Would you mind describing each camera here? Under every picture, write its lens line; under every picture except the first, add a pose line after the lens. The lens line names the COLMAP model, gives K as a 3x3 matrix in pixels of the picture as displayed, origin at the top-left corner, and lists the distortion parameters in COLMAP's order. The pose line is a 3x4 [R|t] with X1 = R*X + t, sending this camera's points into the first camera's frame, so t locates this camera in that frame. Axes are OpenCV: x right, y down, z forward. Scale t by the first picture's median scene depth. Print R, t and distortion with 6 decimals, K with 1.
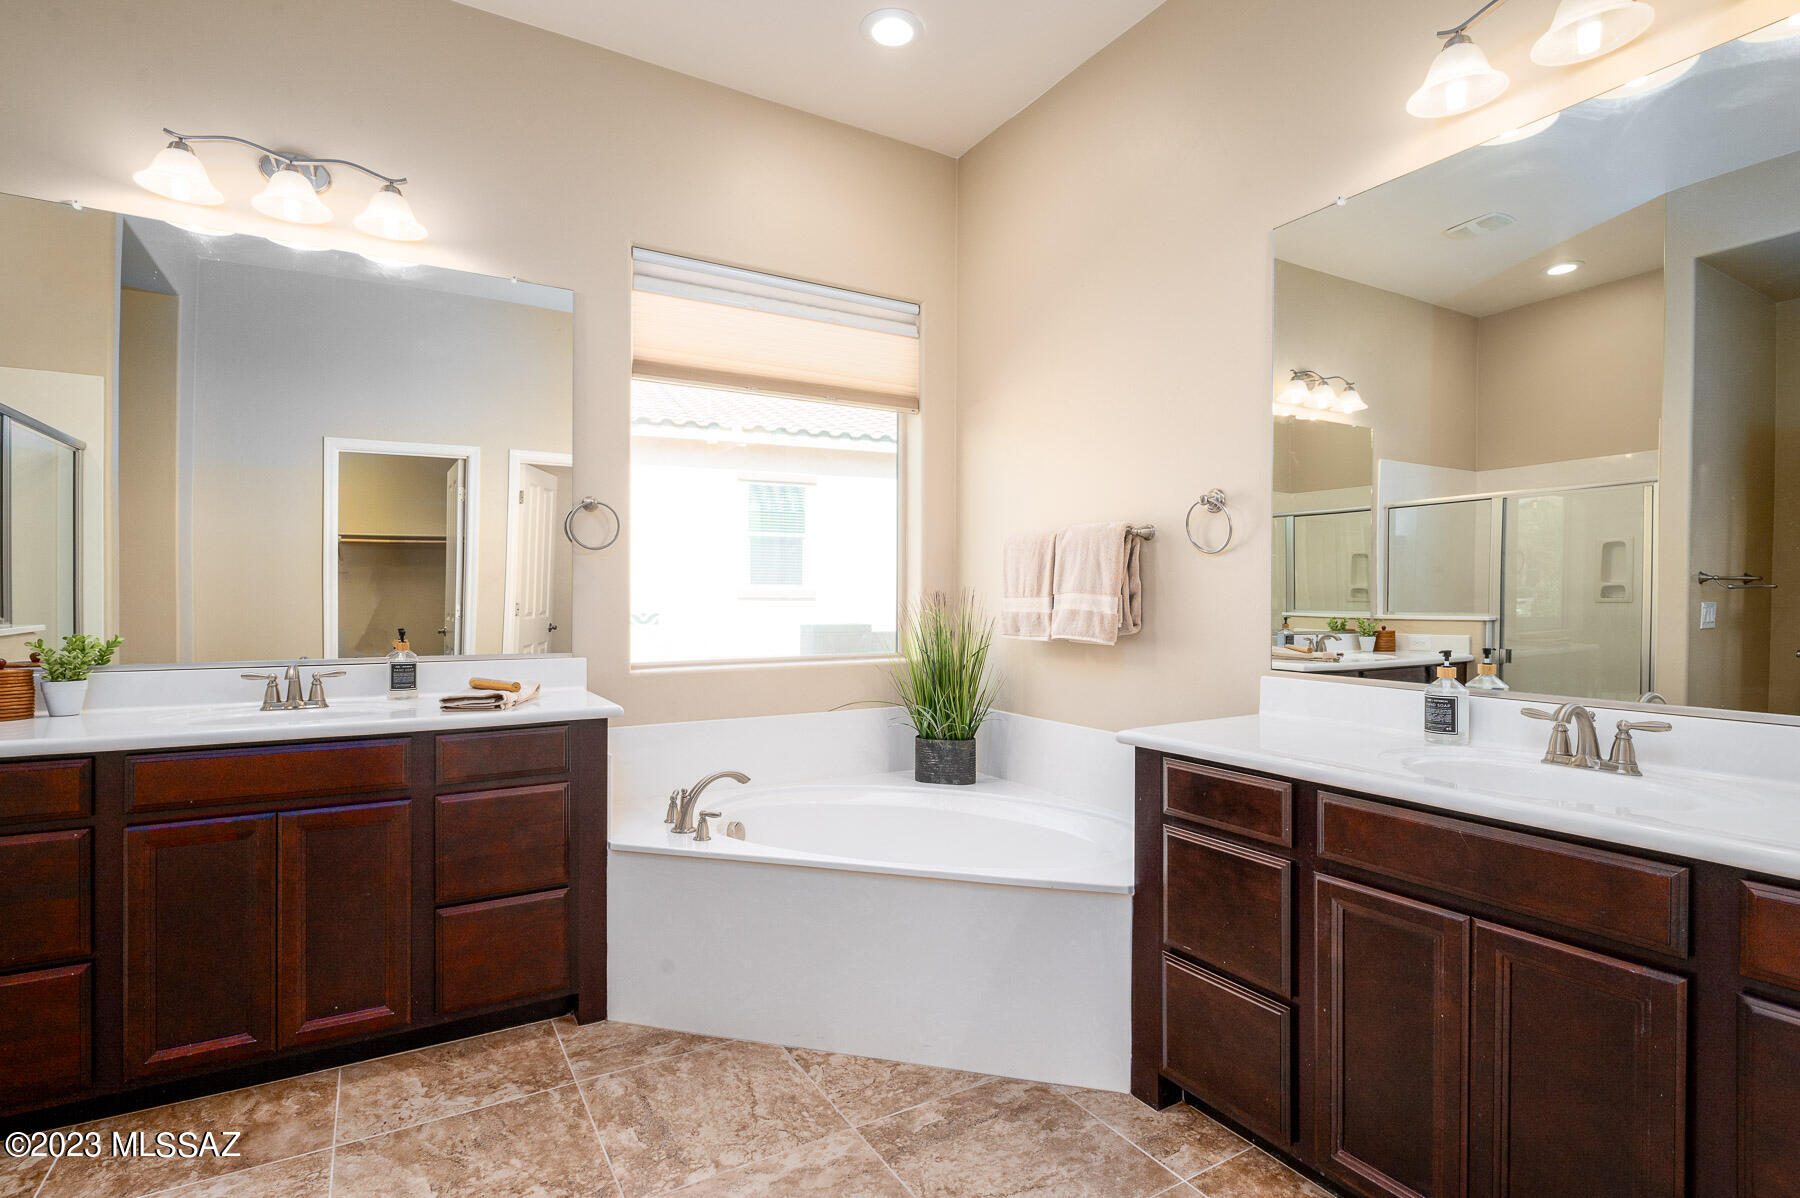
lens RADIAL K [[881.5, 0, 895.5], [0, 881.5, 600.8], [0, 0, 1]] dist [0.006037, -0.001671]
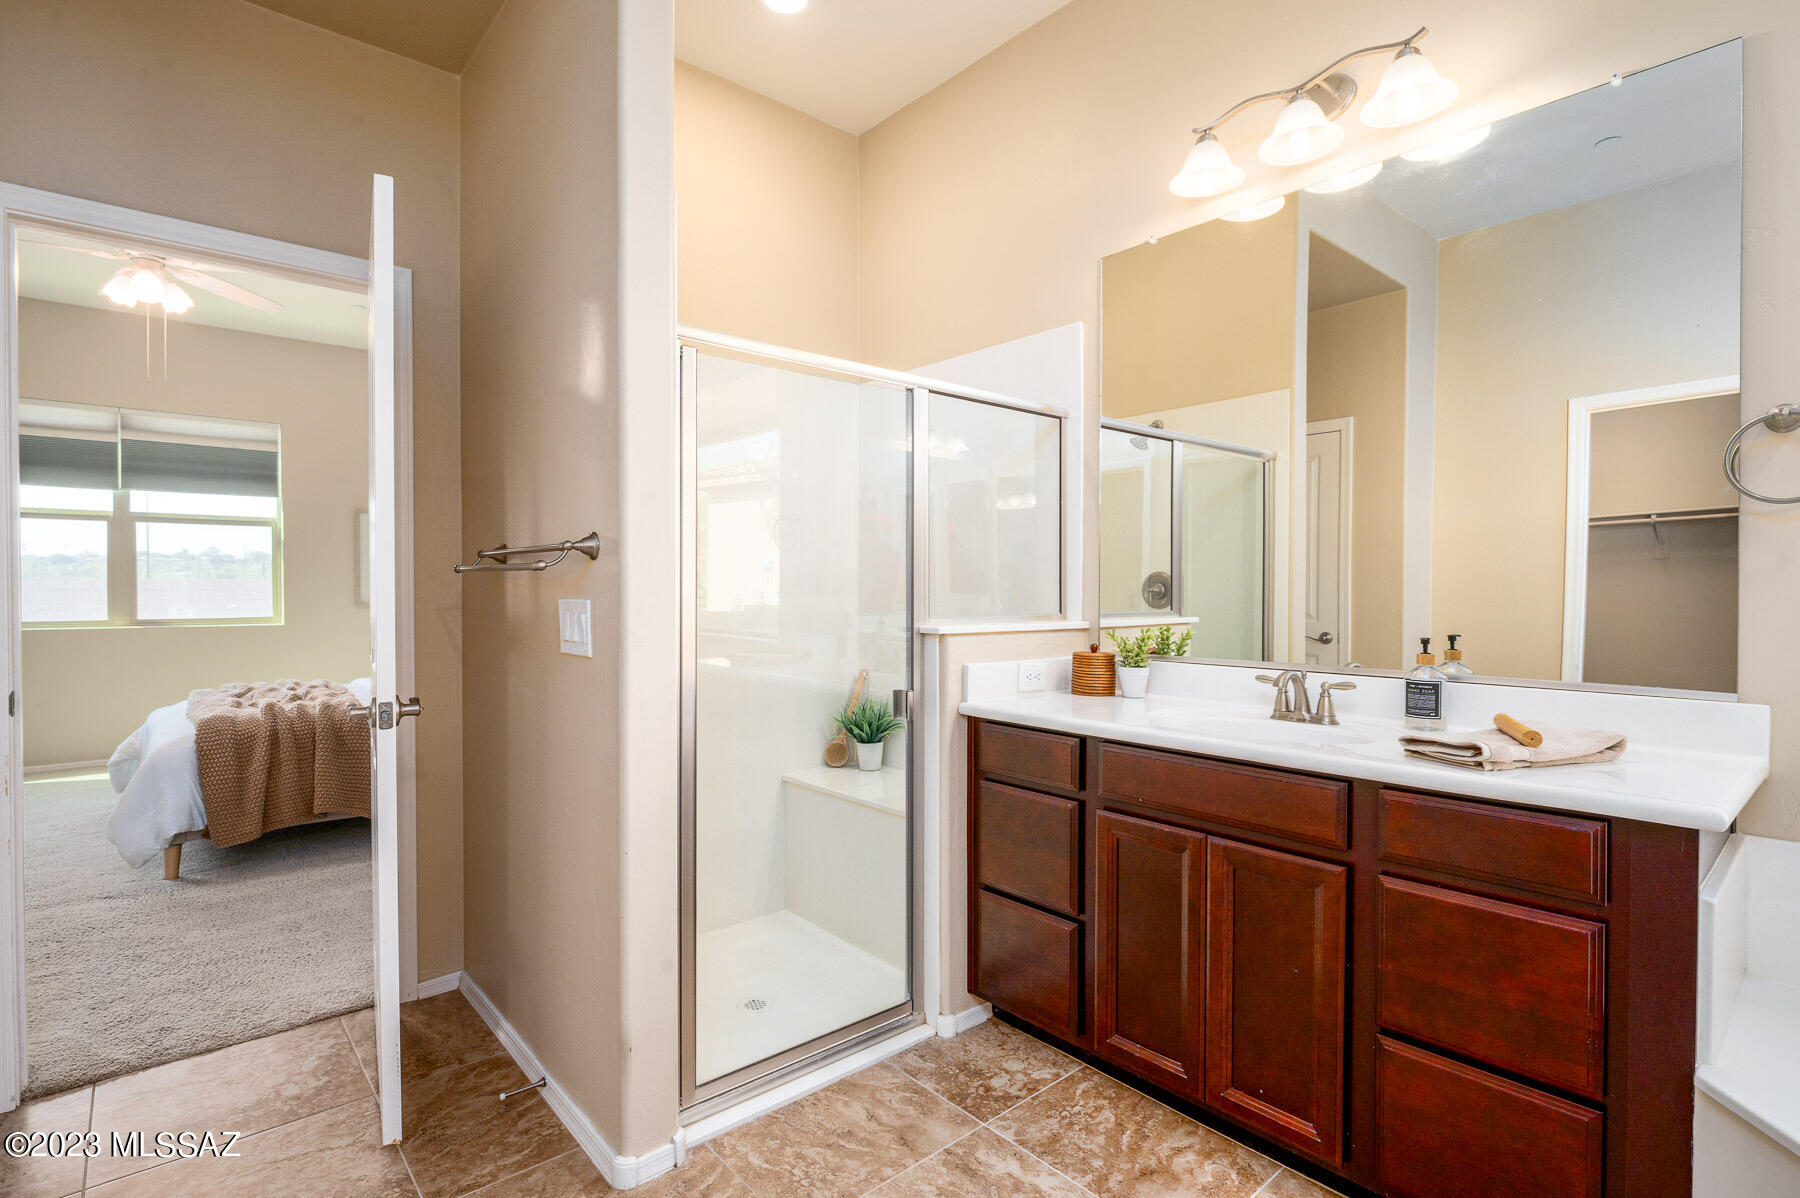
lens RADIAL K [[881.5, 0, 897.2], [0, 881.5, 598.3], [0, 0, 1]] dist [0.006037, -0.001671]
pose [[0.178102, 0.006625, -0.983990, 0.104643], [-0.006991, 0.999961, 0.005467, -0.001206], [0.983987, 0.005905, 0.178141, 0.471433]]
